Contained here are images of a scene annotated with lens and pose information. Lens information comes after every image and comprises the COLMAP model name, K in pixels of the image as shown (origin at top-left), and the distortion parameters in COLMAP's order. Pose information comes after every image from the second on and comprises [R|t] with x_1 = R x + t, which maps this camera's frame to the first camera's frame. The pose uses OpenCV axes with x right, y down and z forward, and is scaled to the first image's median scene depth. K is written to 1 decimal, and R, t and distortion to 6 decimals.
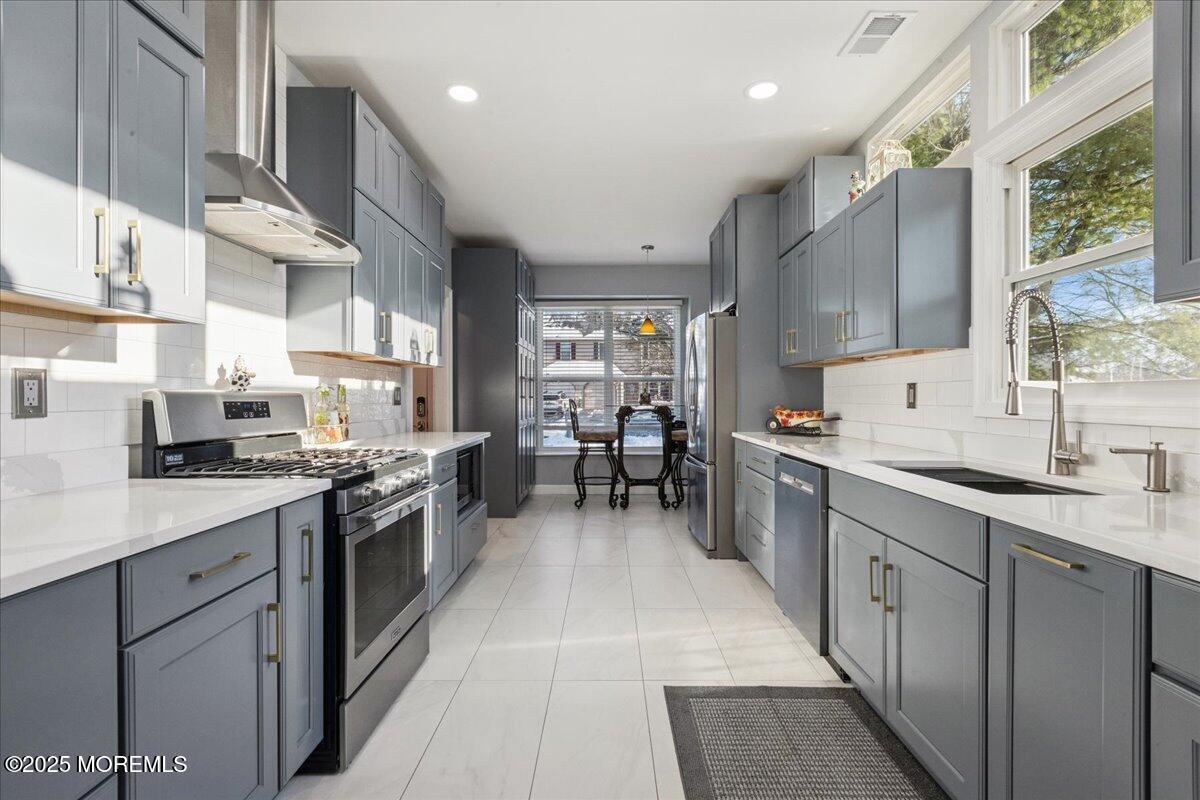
lens RADIAL K [[538.3, 0, 601.3], [0, 538.3, 398.8], [0, 0, 1]] dist [0.000793, 0.000268]
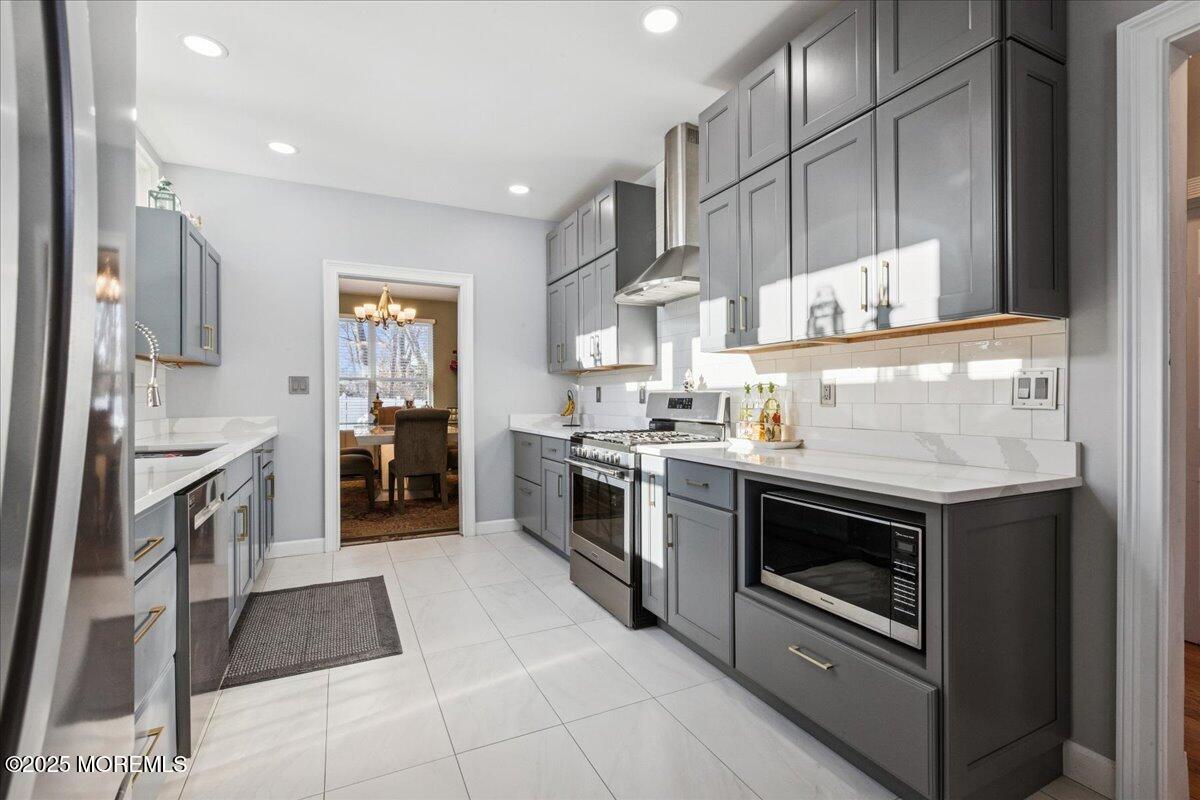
lens RADIAL K [[538.3, 0, 606.5], [0, 538.3, 403.4], [0, 0, 1]] dist [0.000793, 0.000268]
pose [[-0.889574, 0.004306, -0.456771, 0.207555], [-0.000569, 0.999944, 0.010534, 0.002898], [0.456791, 0.009631, -0.889522, 1.826980]]
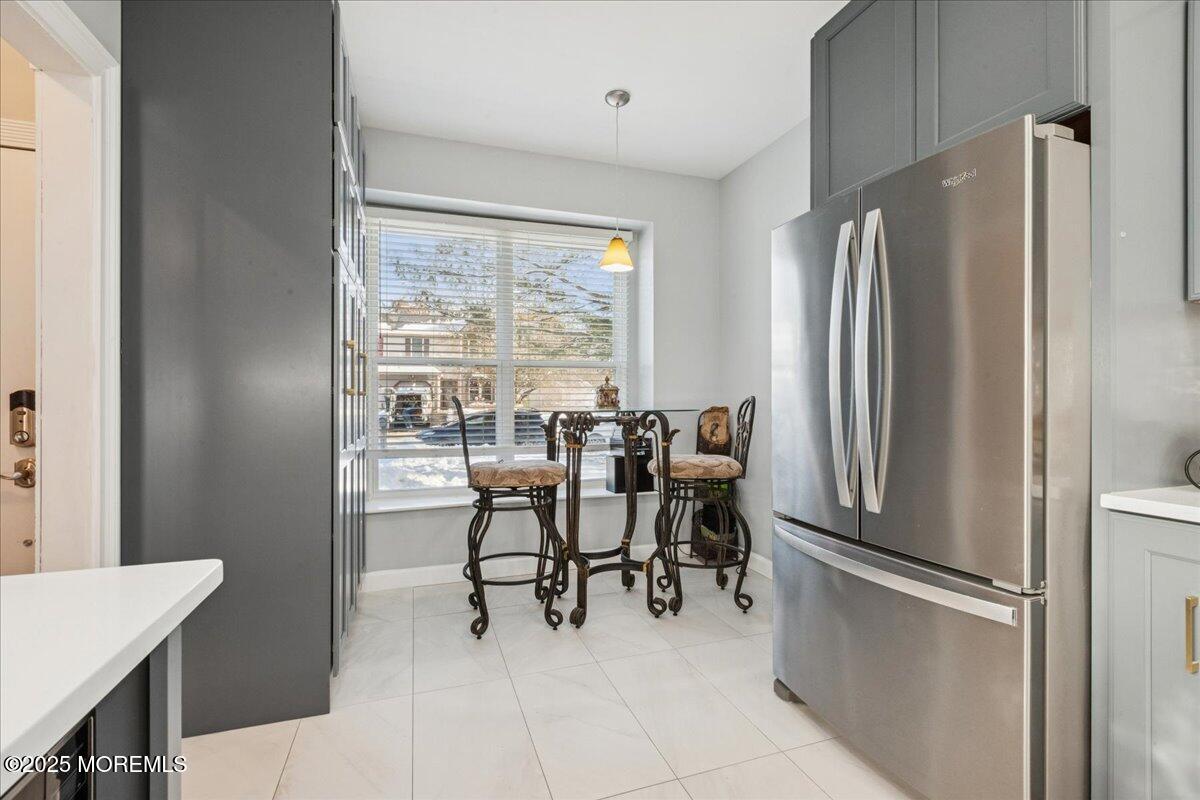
lens RADIAL K [[538.3, 0, 602.3], [0, 538.3, 399.6], [0, 0, 1]] dist [0.000793, 0.000268]
pose [[0.940278, 0.001663, 0.340403, -0.214998], [-0.000813, 0.999996, -0.002640, 0.007440], [-0.340406, 0.002206, 0.940276, 1.157168]]
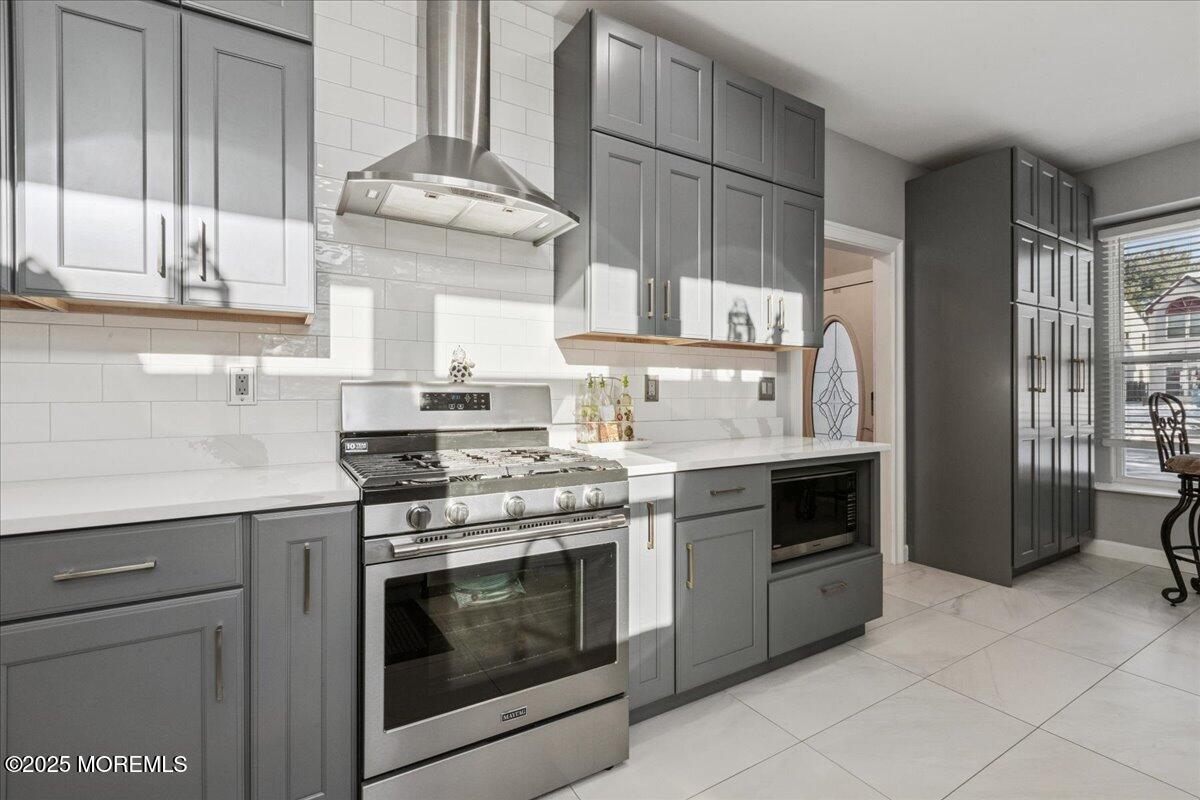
lens RADIAL K [[538.3, 0, 597.2], [0, 538.3, 396.9], [0, 0, 1]] dist [0.000793, 0.000268]
pose [[0.527177, 0.001415, -0.849754, 0.228201], [-0.000553, 0.999999, 0.001322, 0.008501], [0.849755, -0.000227, 0.527177, 0.558759]]
